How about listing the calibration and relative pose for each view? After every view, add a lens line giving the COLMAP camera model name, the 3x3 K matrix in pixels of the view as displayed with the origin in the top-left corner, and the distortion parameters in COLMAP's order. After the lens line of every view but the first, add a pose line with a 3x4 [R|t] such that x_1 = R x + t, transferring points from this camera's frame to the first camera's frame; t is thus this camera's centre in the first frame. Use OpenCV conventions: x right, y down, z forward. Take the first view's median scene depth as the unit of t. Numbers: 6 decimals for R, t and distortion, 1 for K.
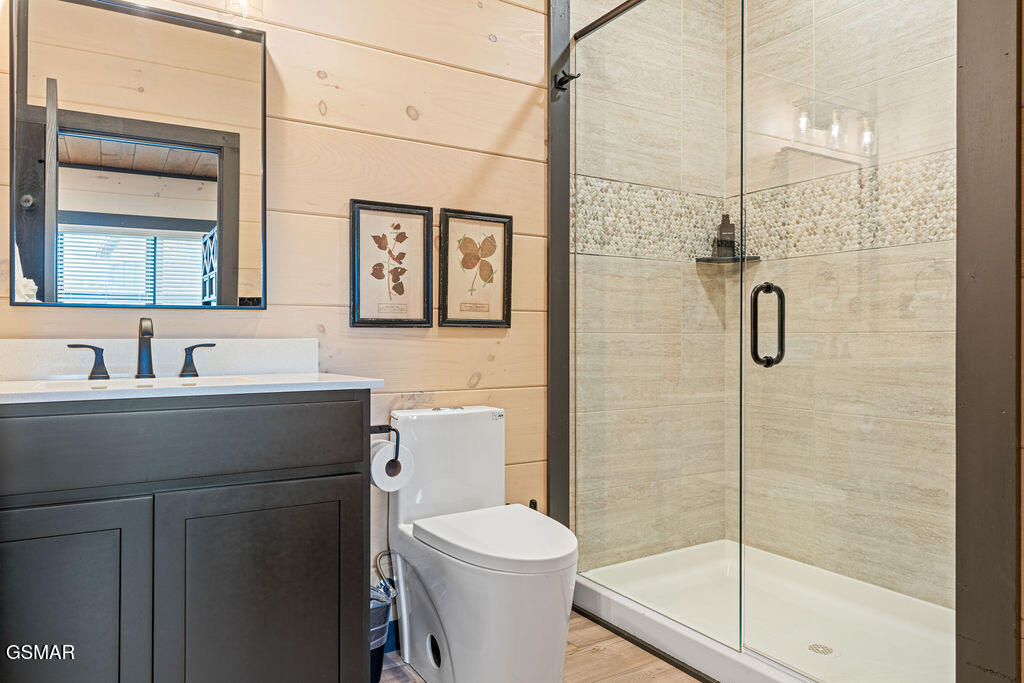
lens RADIAL K [[674.8, 0, 514.7], [0, 674.8, 332.5], [0, 0, 1]] dist [-0.002495, 0.004530]
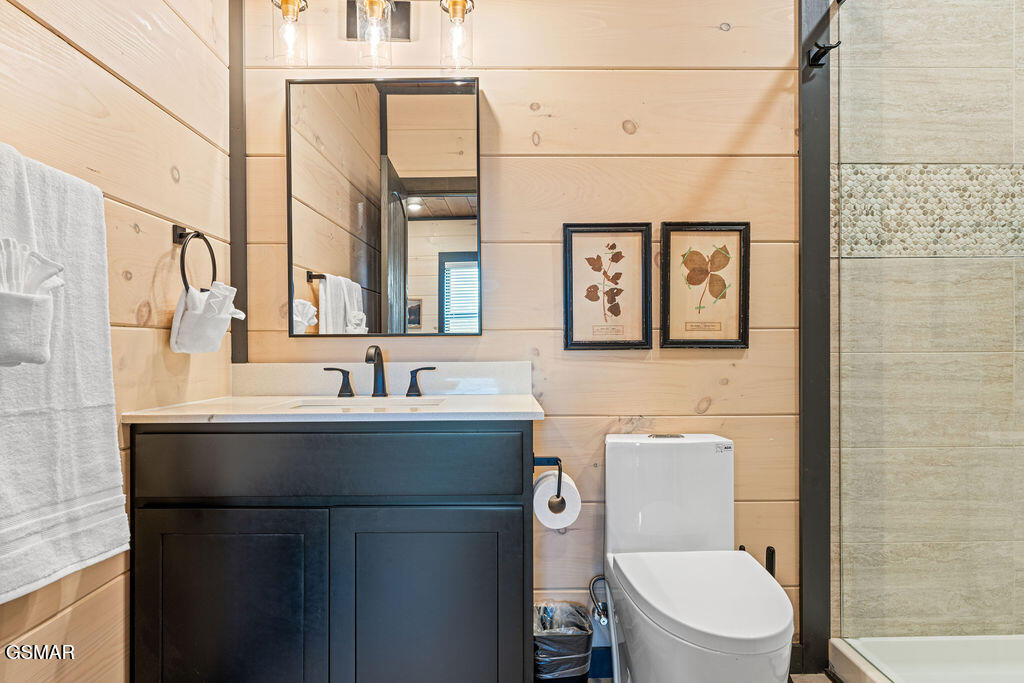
lens RADIAL K [[586.6, 0, 515.7], [0, 586.6, 344.3], [0, 0, 1]] dist [-0.003148, -0.000744]
pose [[0.854790, -0.002795, -0.518967, 0.134744], [0.008943, 0.999916, 0.009344, -0.022153], [0.518897, -0.012628, 0.854743, 0.181769]]
